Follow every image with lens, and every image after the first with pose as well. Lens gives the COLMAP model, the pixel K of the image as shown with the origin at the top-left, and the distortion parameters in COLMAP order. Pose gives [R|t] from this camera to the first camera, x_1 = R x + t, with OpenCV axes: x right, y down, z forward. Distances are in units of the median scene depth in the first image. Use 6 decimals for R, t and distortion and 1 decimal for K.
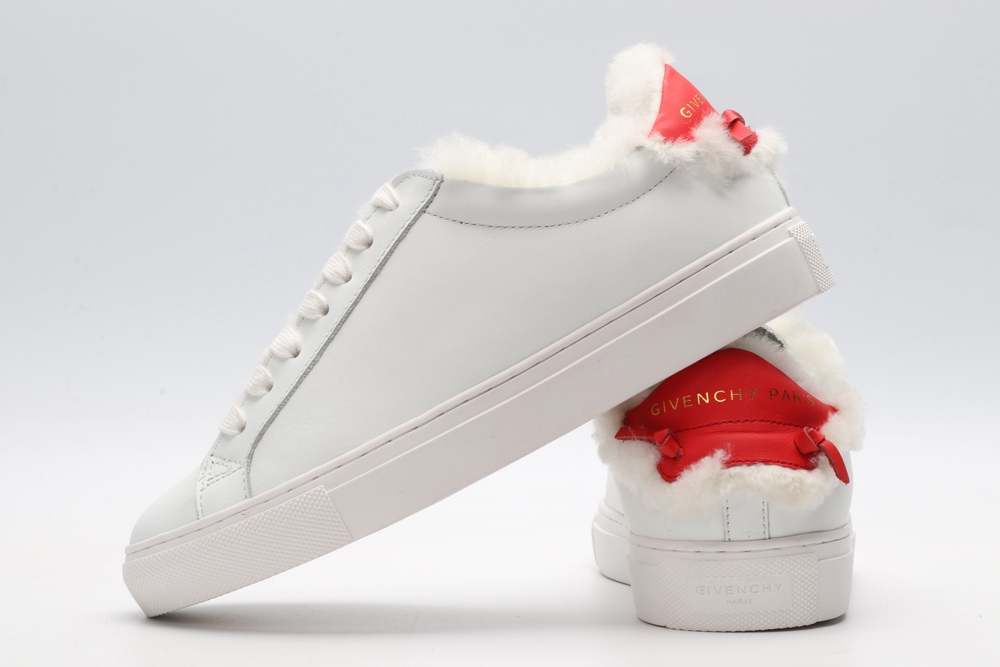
lens RADIAL K [[2355.1, 0, 497.3], [0, 2355.1, 335.4], [0, 0, 1]] dist [-0.069575, 0.000000]
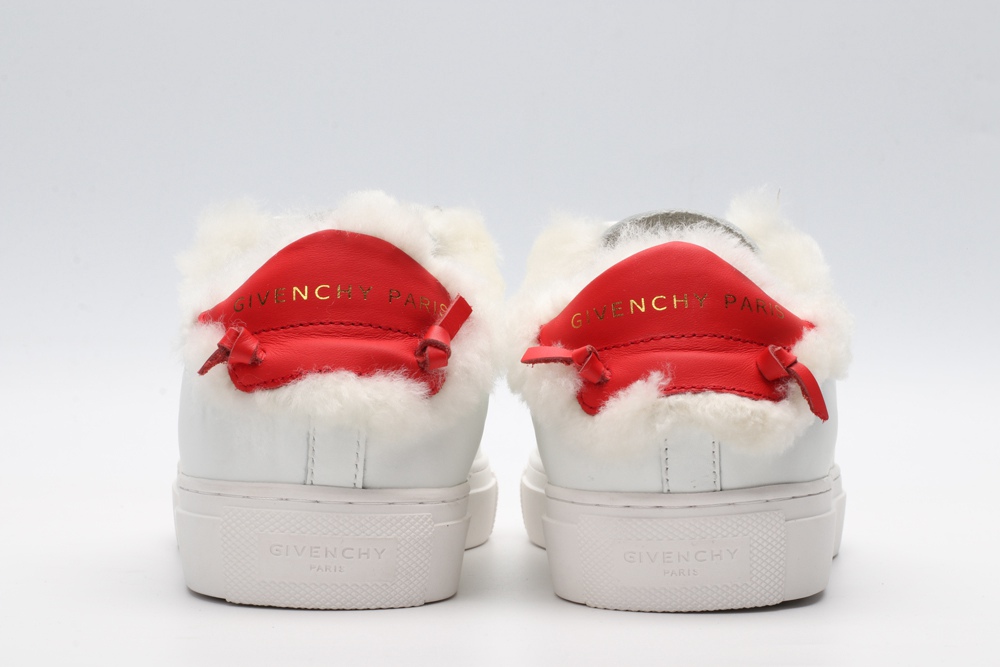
lens RADIAL K [[2355.1, 0, 502.9], [0, 2355.1, 331.9], [0, 0, 1]] dist [-0.069575, 0.000000]
pose [[0.999816, 0.013296, -0.013808, 0.054650], [-0.013238, 0.999903, 0.004238, 0.032624], [0.013863, -0.004055, 0.999896, 0.236859]]
